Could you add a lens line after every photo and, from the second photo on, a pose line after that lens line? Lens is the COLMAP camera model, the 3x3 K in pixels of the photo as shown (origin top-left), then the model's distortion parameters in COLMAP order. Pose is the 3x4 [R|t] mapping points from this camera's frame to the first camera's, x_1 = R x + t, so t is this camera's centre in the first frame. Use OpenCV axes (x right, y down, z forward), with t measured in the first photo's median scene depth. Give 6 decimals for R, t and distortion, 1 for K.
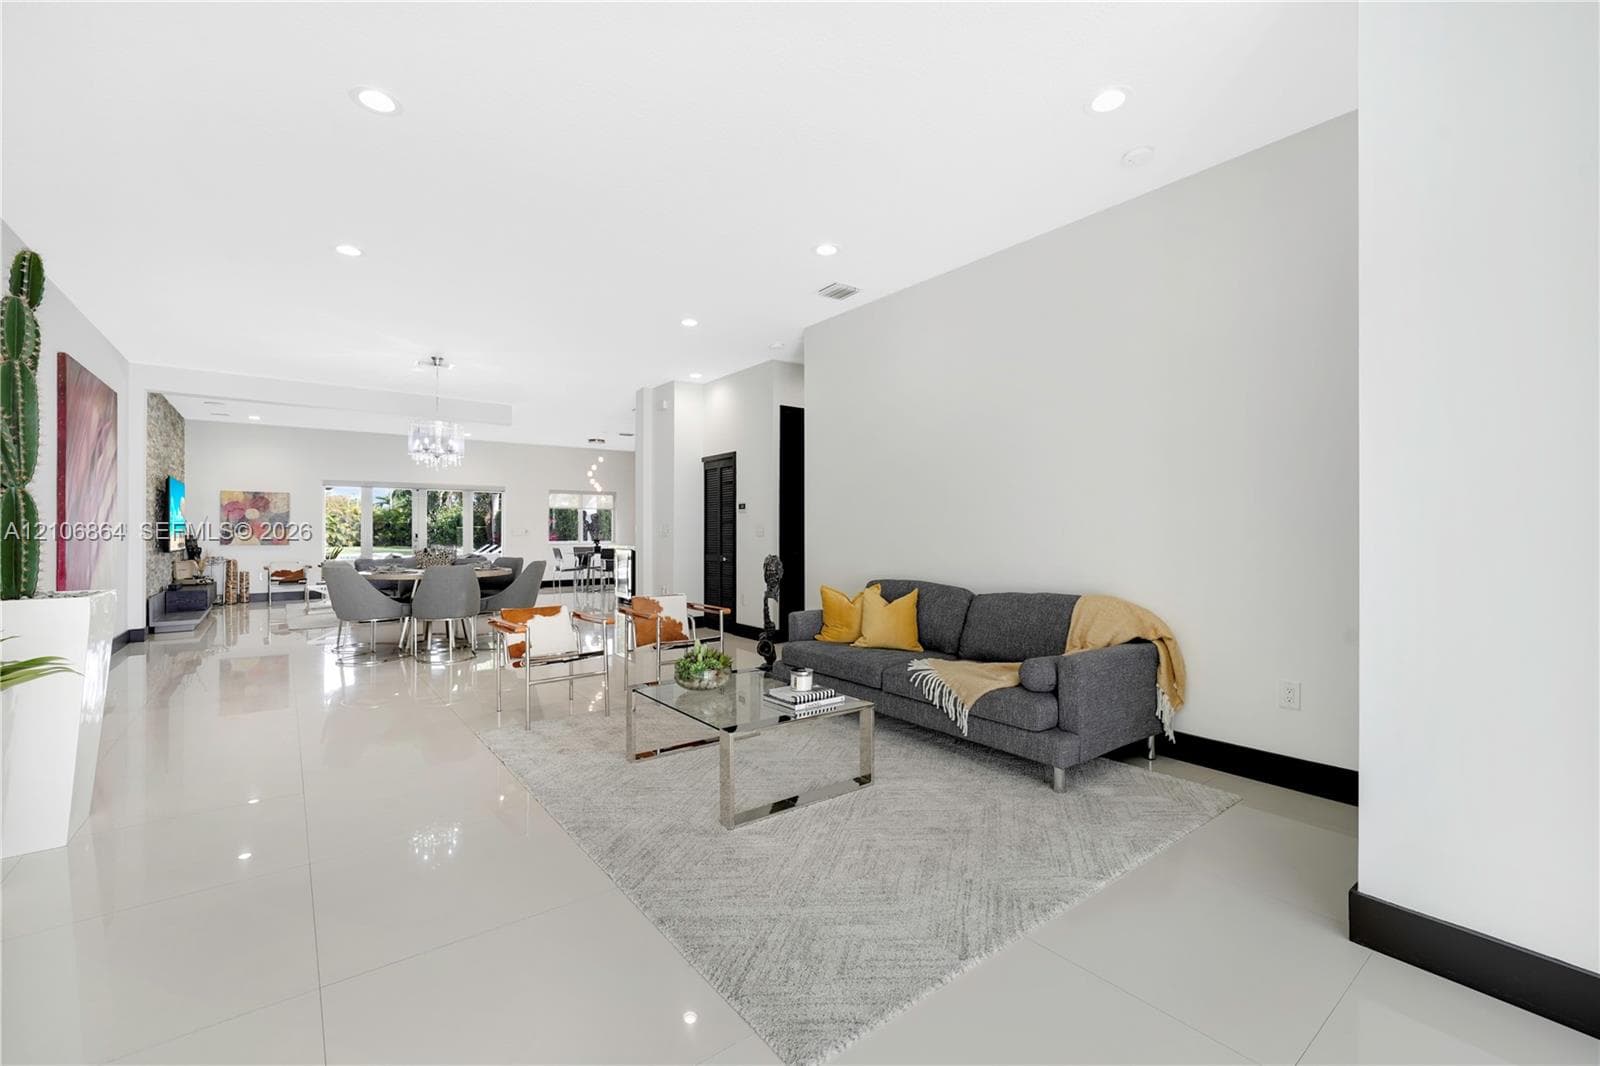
lens RADIAL K [[670.7, 0, 797.7], [0, 670.7, 525.8], [0, 0, 1]] dist [-0.000303, 0.000445]
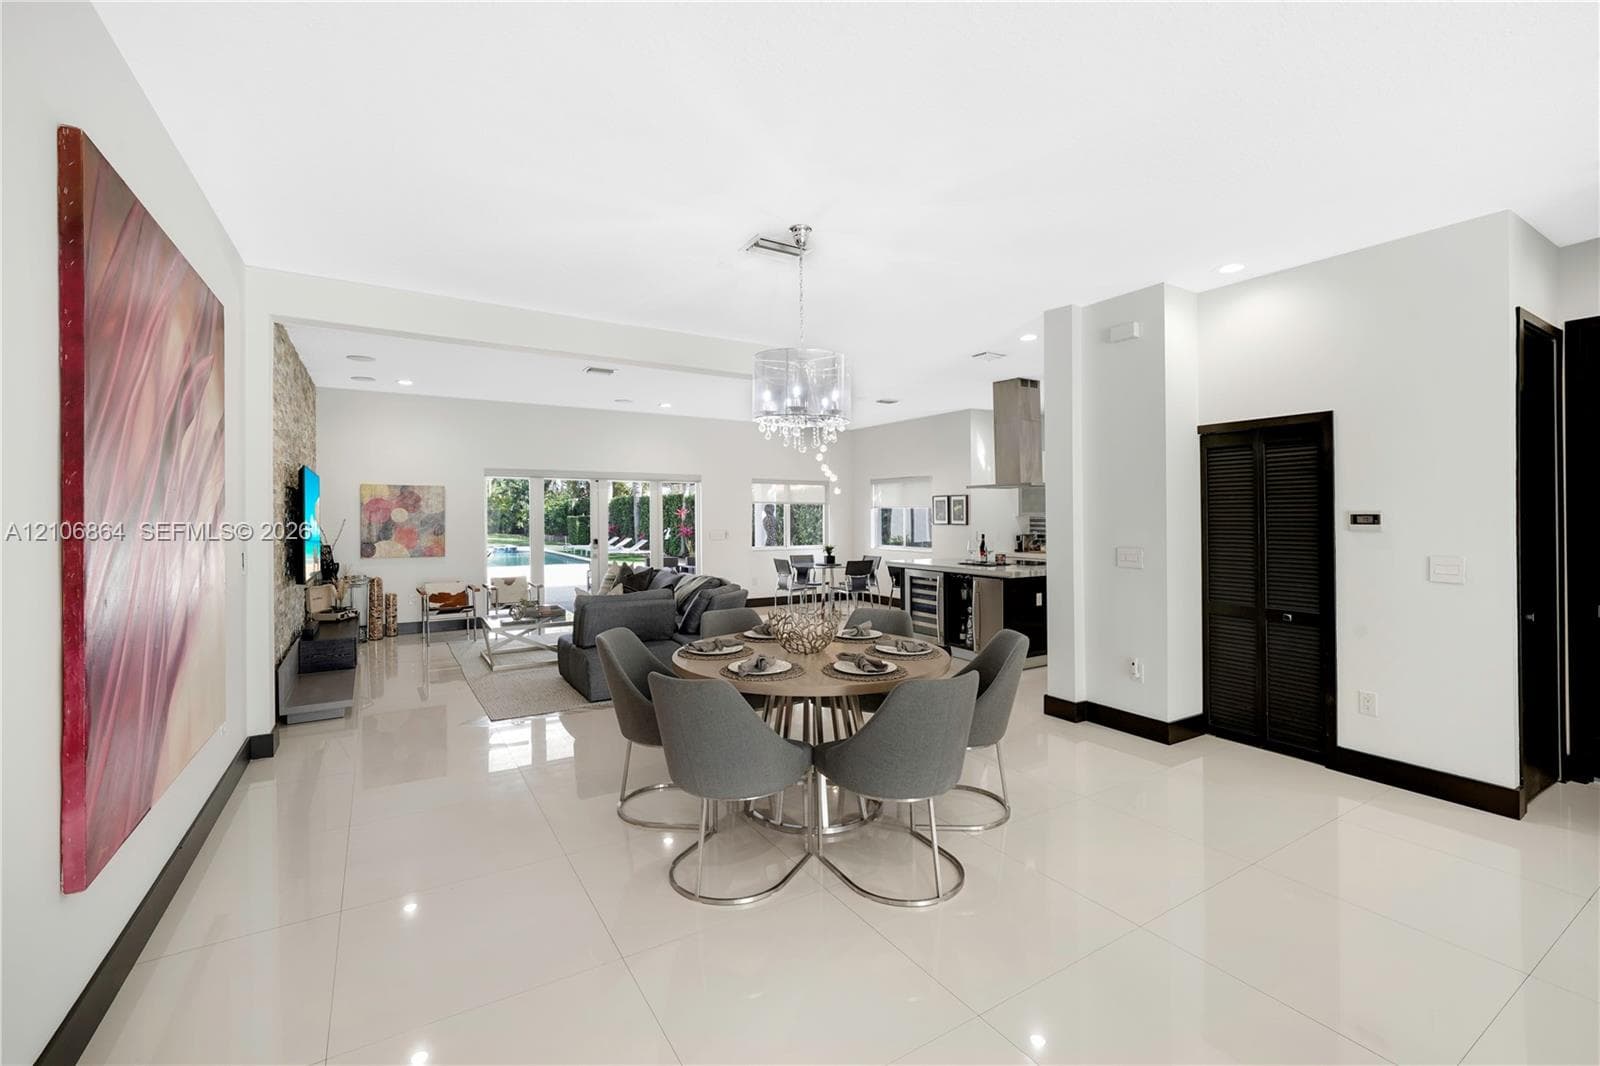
lens RADIAL K [[683.2, 0, 805.8], [0, 683.2, 515.6], [0, 0, 1]] dist [-0.002369, -0.000053]
pose [[0.995088, 0.000101, -0.098997, -0.422951], [0.000755, 0.999963, 0.008612, -0.033755], [0.098995, -0.008644, 0.995050, 0.426388]]
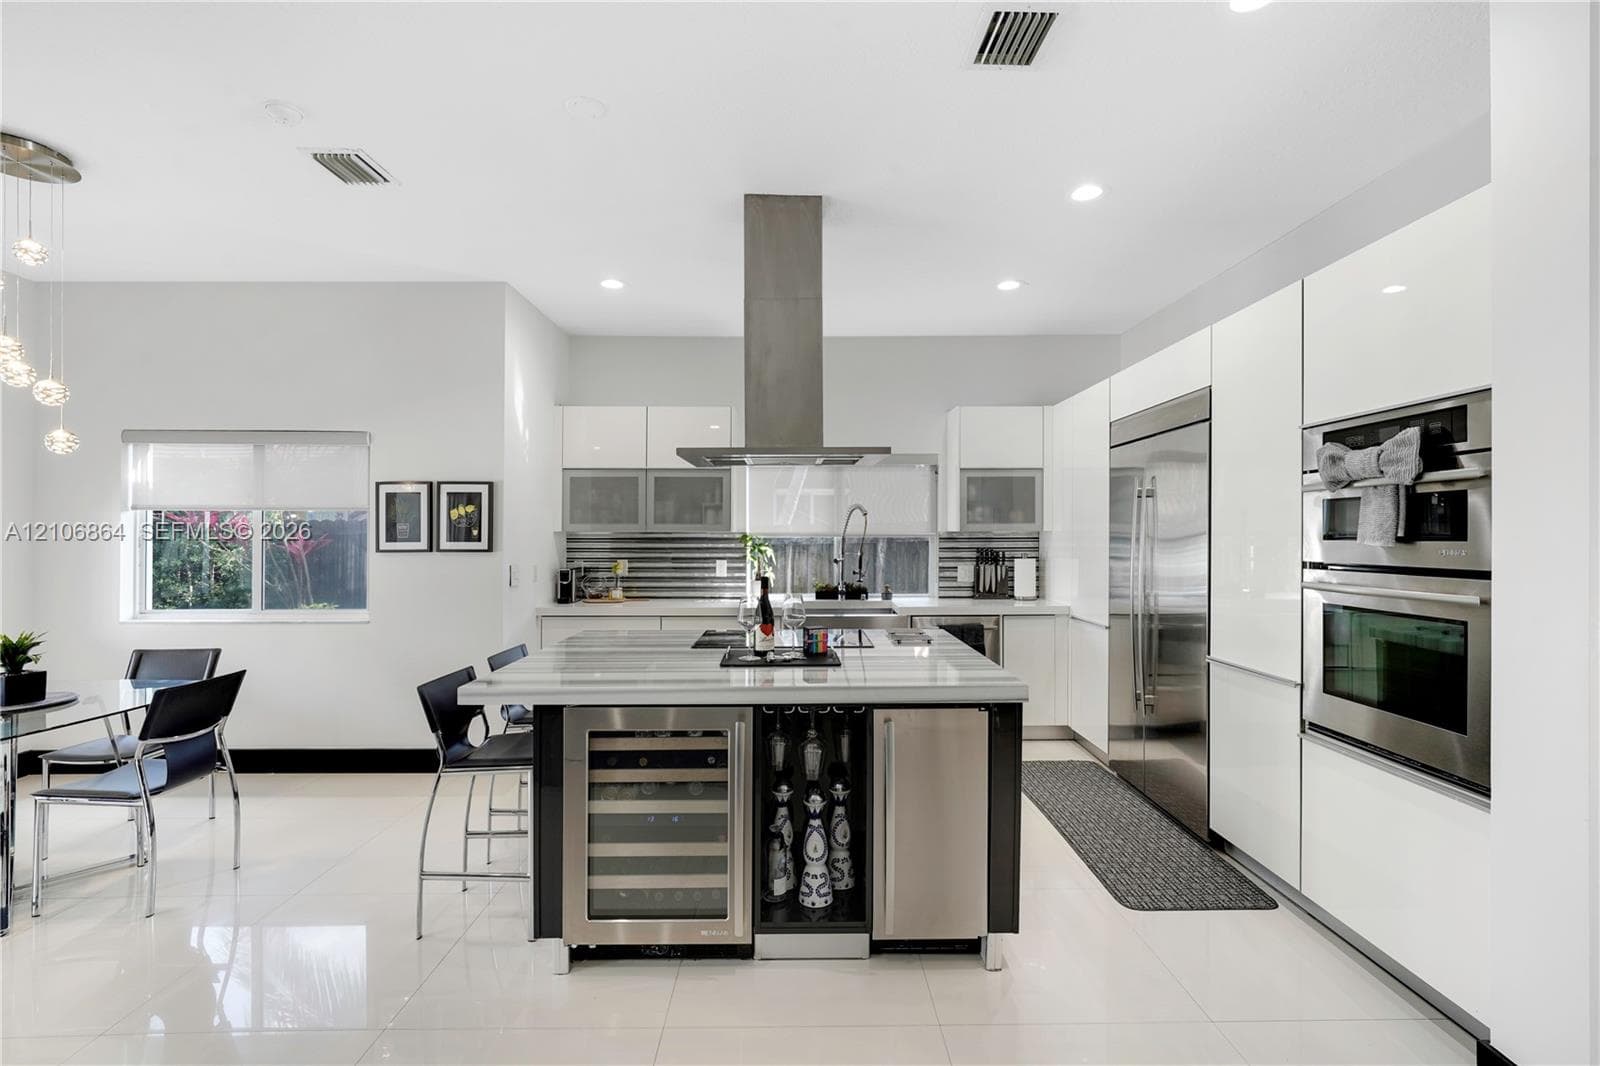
lens RADIAL K [[730.7, 0, 804.5], [0, 730.7, 525.5], [0, 0, 1]] dist [-0.000339, 0.000459]
pose [[0.603873, 0.007234, 0.797048, -0.561795], [-0.004451, 0.999974, -0.005703, -0.024065], [-0.797068, -0.000103, 0.603889, 1.149402]]
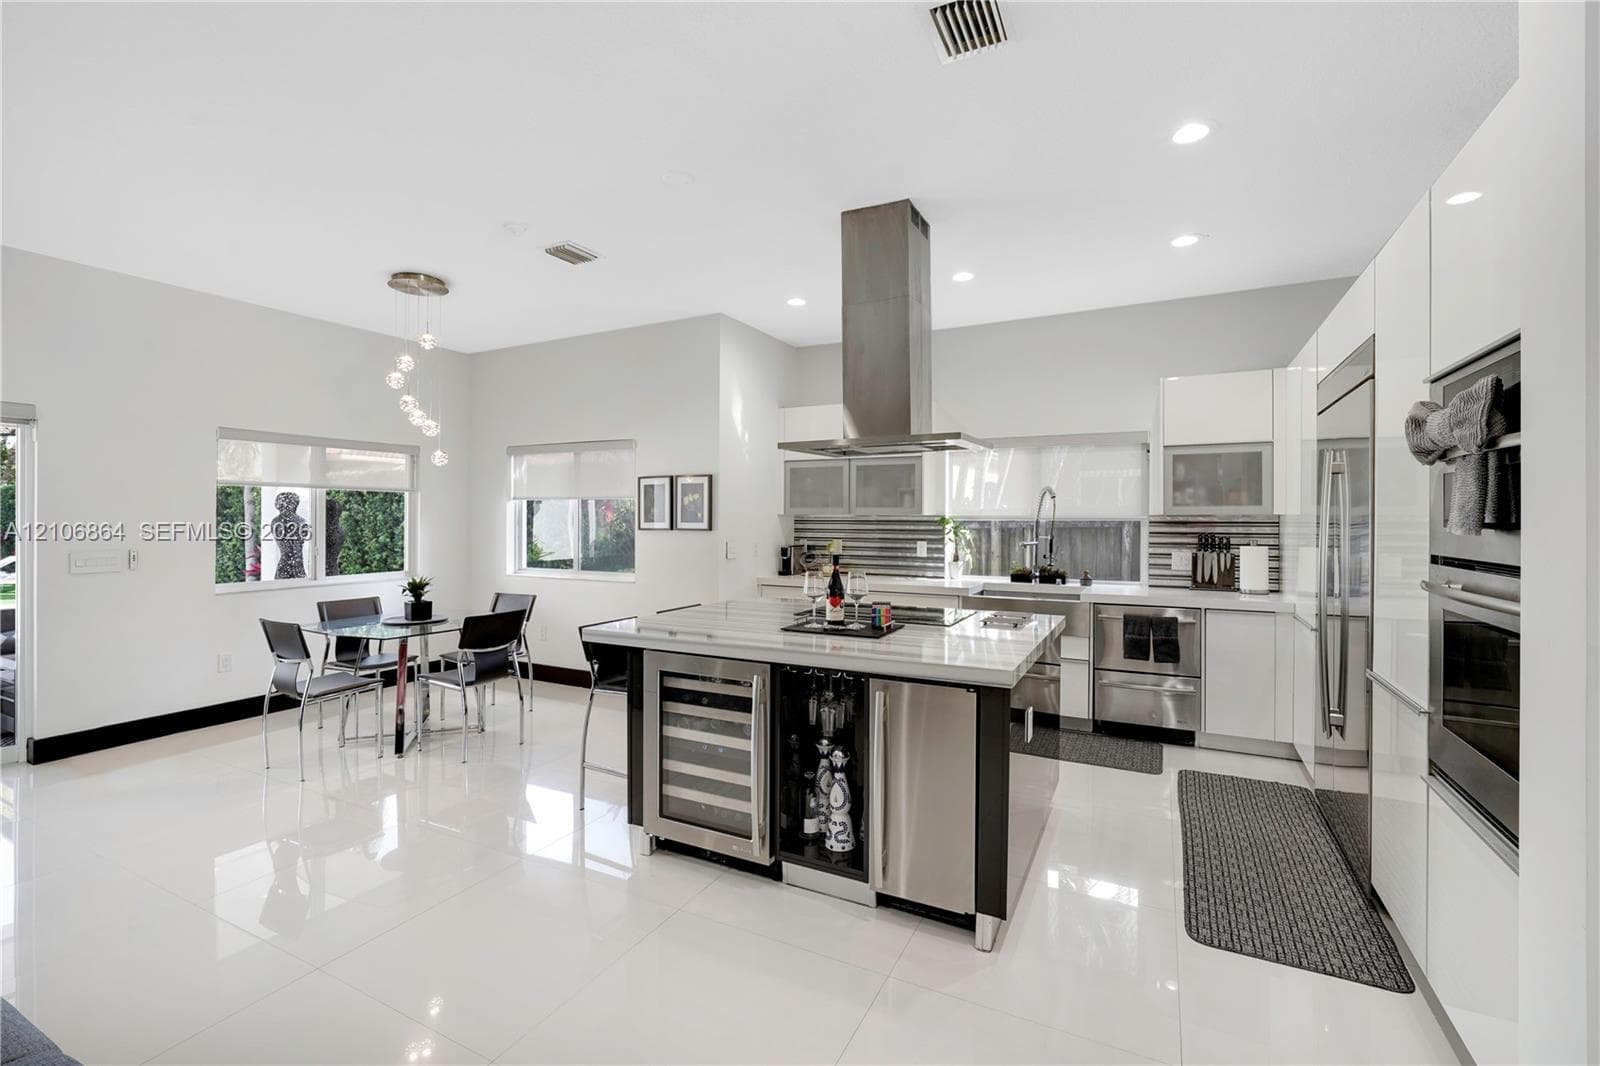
lens RADIAL K [[696.5, 0, 800.8], [0, 696.5, 511.9], [0, 0, 1]] dist [-0.002697, 0.000286]
pose [[0.907053, 0.002840, 0.421007, -0.460588], [-0.003607, 0.999993, 0.001026, -0.025004], [-0.421001, -0.002450, 0.907057, 1.035564]]
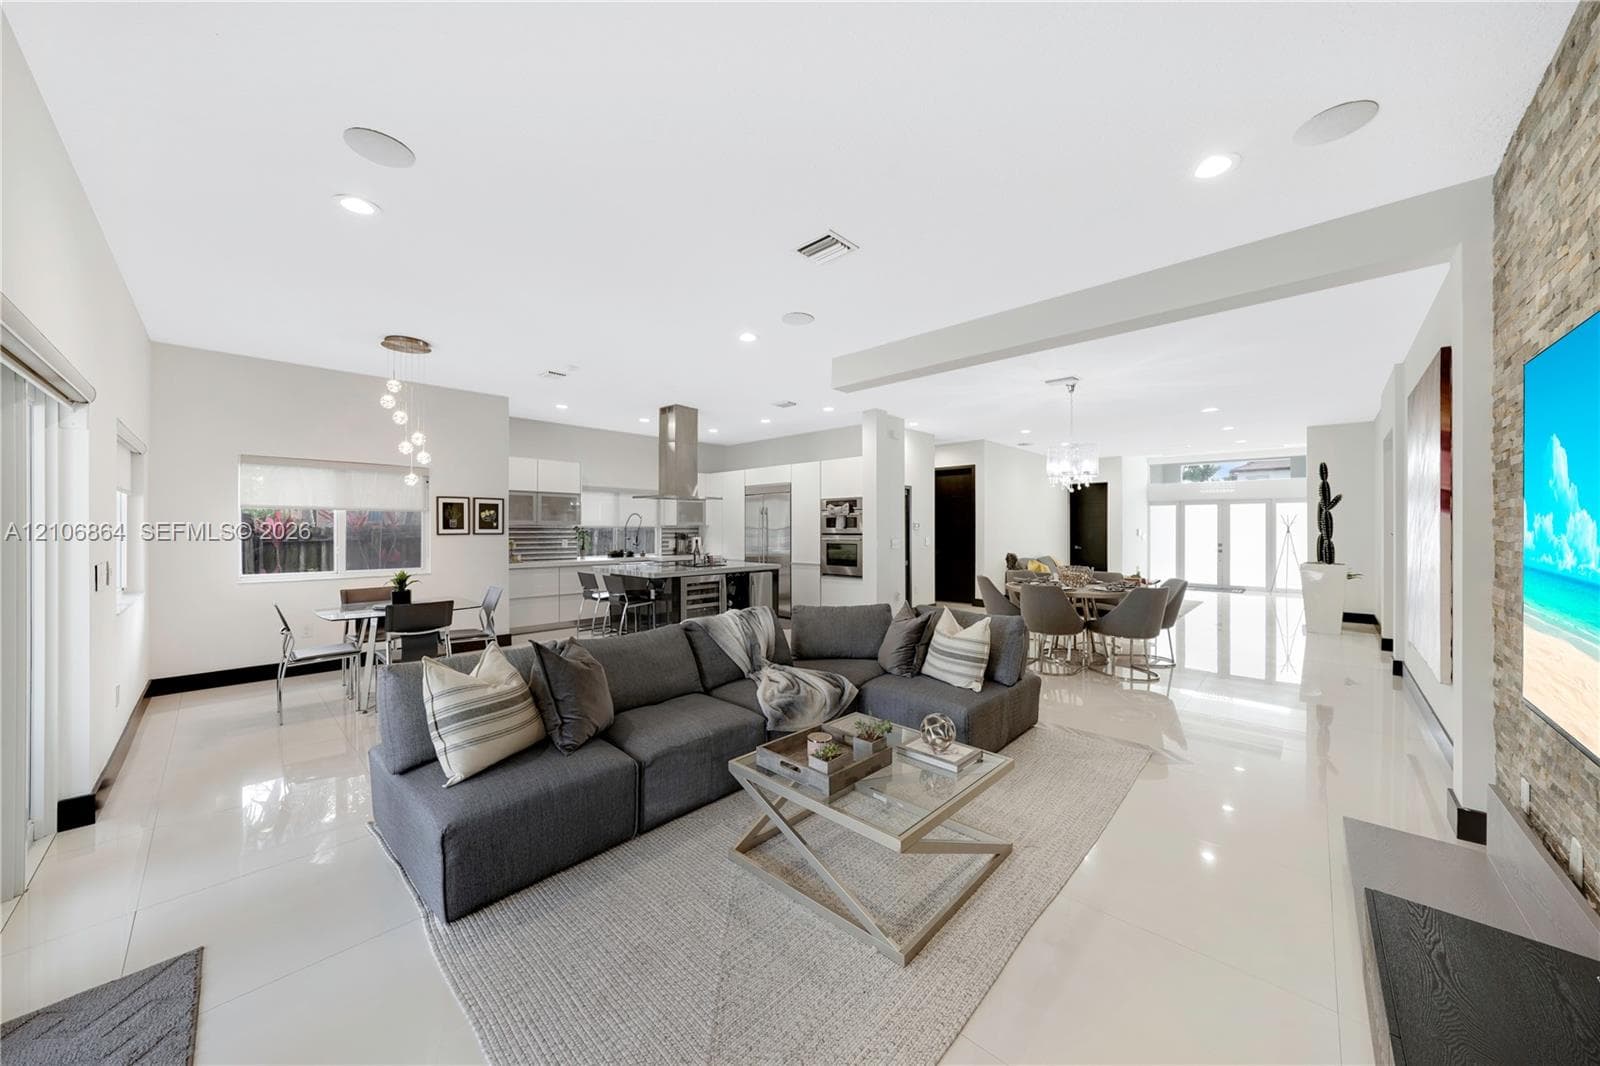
lens RADIAL K [[557.3, 0, 799.7], [0, 557.3, 534.7], [0, 0, 1]] dist [-0.012089, 0.000030]
pose [[-0.151563, -0.012007, 0.988375, -1.168808], [-0.008314, 0.999906, 0.010873, -0.018169], [-0.988413, -0.006569, -0.151649, 1.368188]]
